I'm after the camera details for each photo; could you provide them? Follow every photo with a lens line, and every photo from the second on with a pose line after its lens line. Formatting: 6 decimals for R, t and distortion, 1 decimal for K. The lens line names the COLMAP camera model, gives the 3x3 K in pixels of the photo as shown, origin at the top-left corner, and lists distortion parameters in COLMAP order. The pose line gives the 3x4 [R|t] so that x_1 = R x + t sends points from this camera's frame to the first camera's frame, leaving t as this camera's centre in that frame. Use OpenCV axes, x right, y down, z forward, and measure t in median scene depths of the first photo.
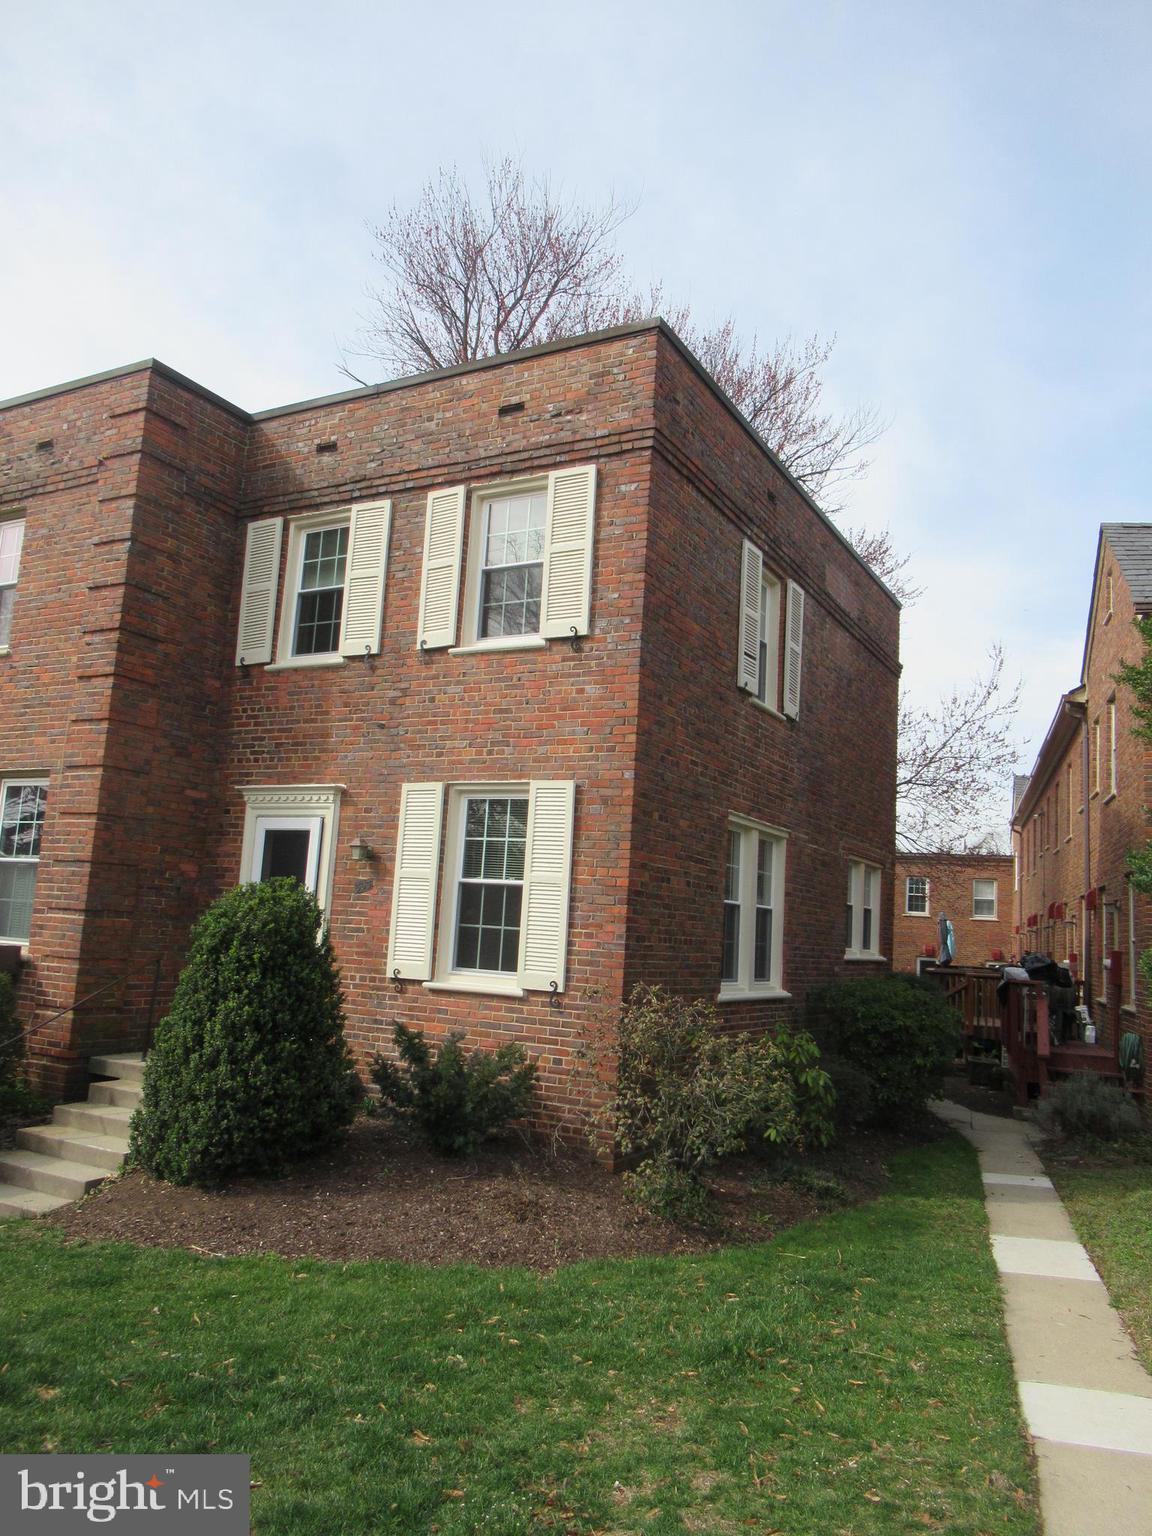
lens RADIAL K [[1142.1, 0, 576.0], [0, 1142.1, 768.0], [0, 0, 1]] dist [-0.016420, -0.001535]
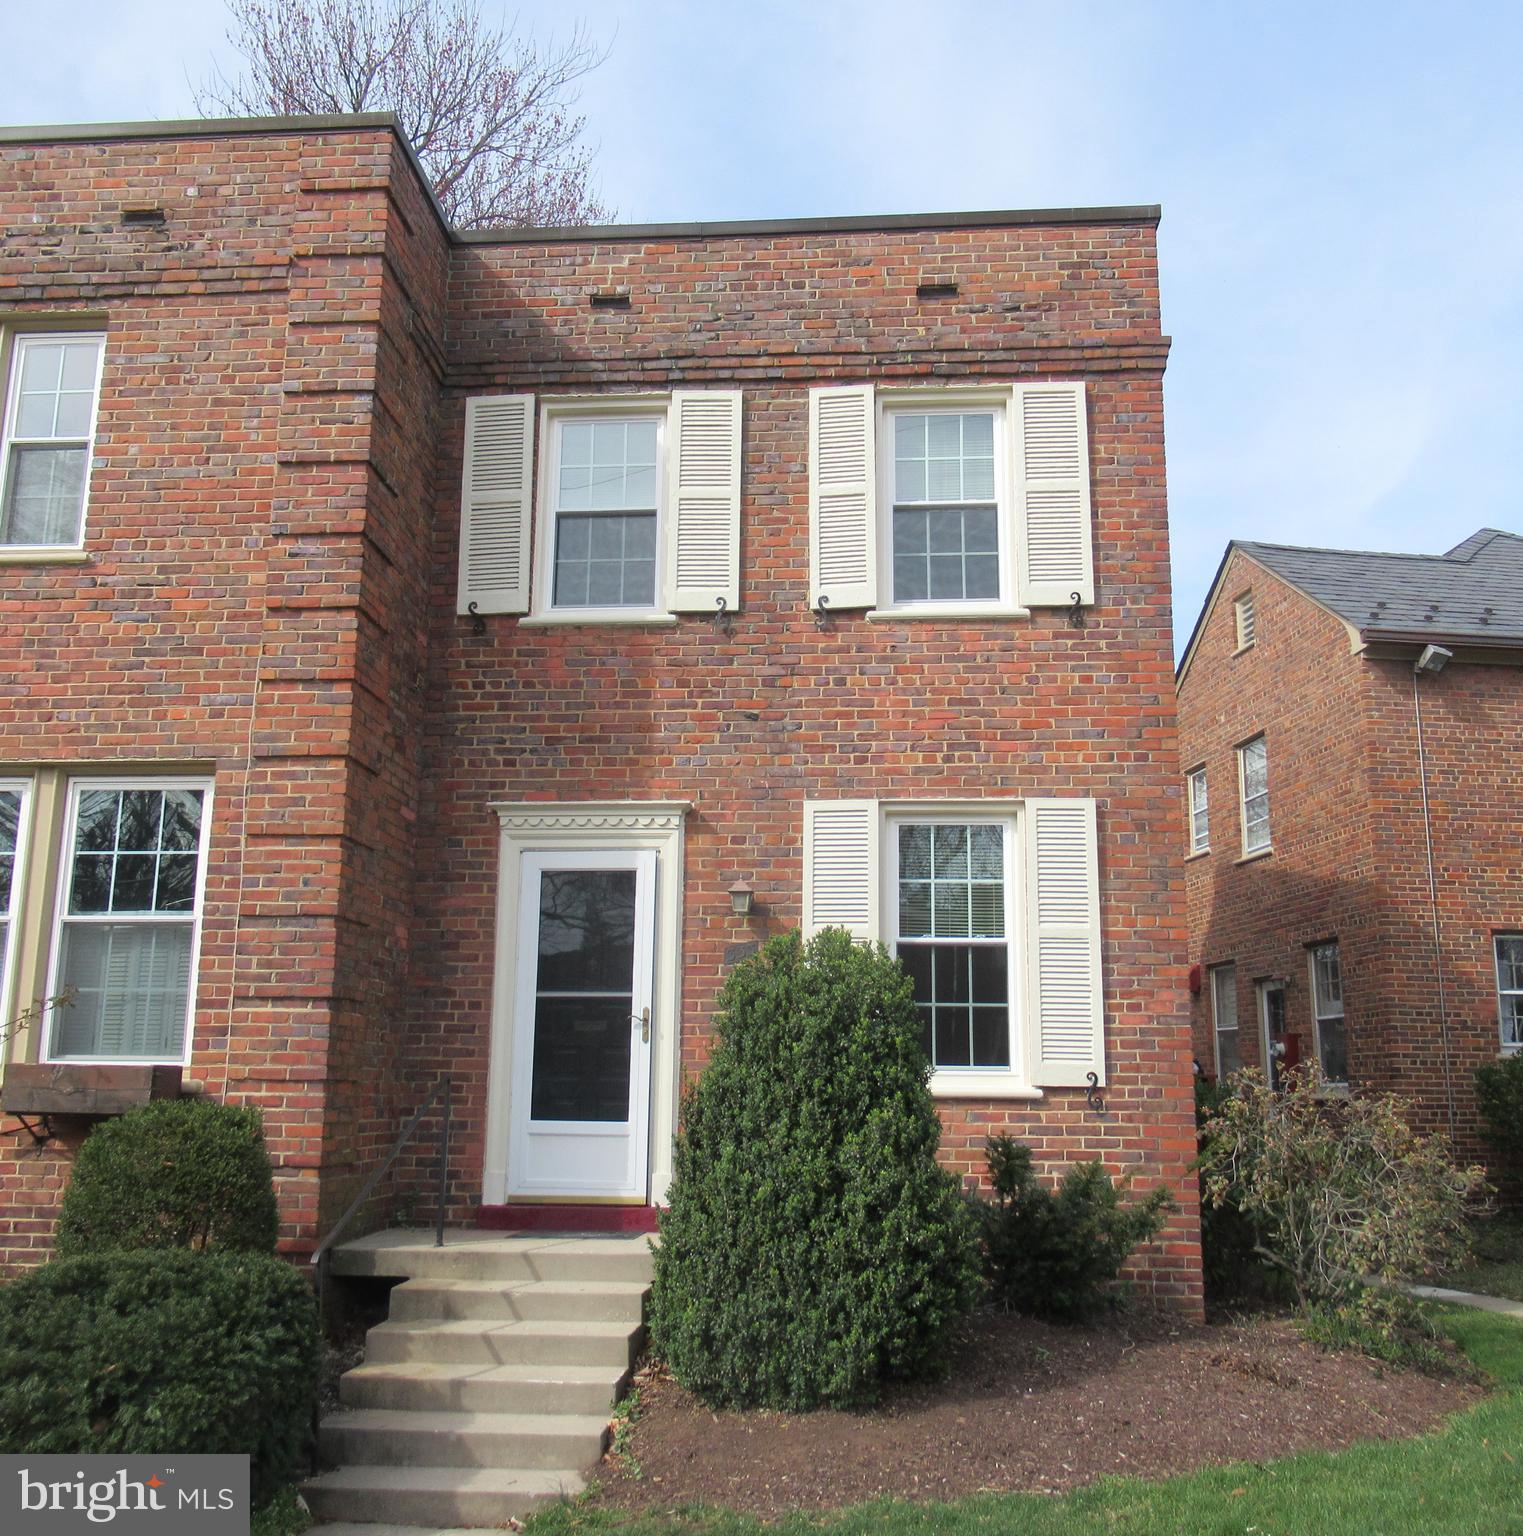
lens RADIAL K [[1527.4, 0, 762.6], [0, 1527.4, 778.9], [0, 0, 1]] dist [-0.009808, -0.000700]
pose [[0.905054, 0.036044, 0.423767, -0.542927], [-0.015785, 0.998563, -0.051222, 0.046118], [-0.425004, 0.039669, 0.904322, 0.175435]]
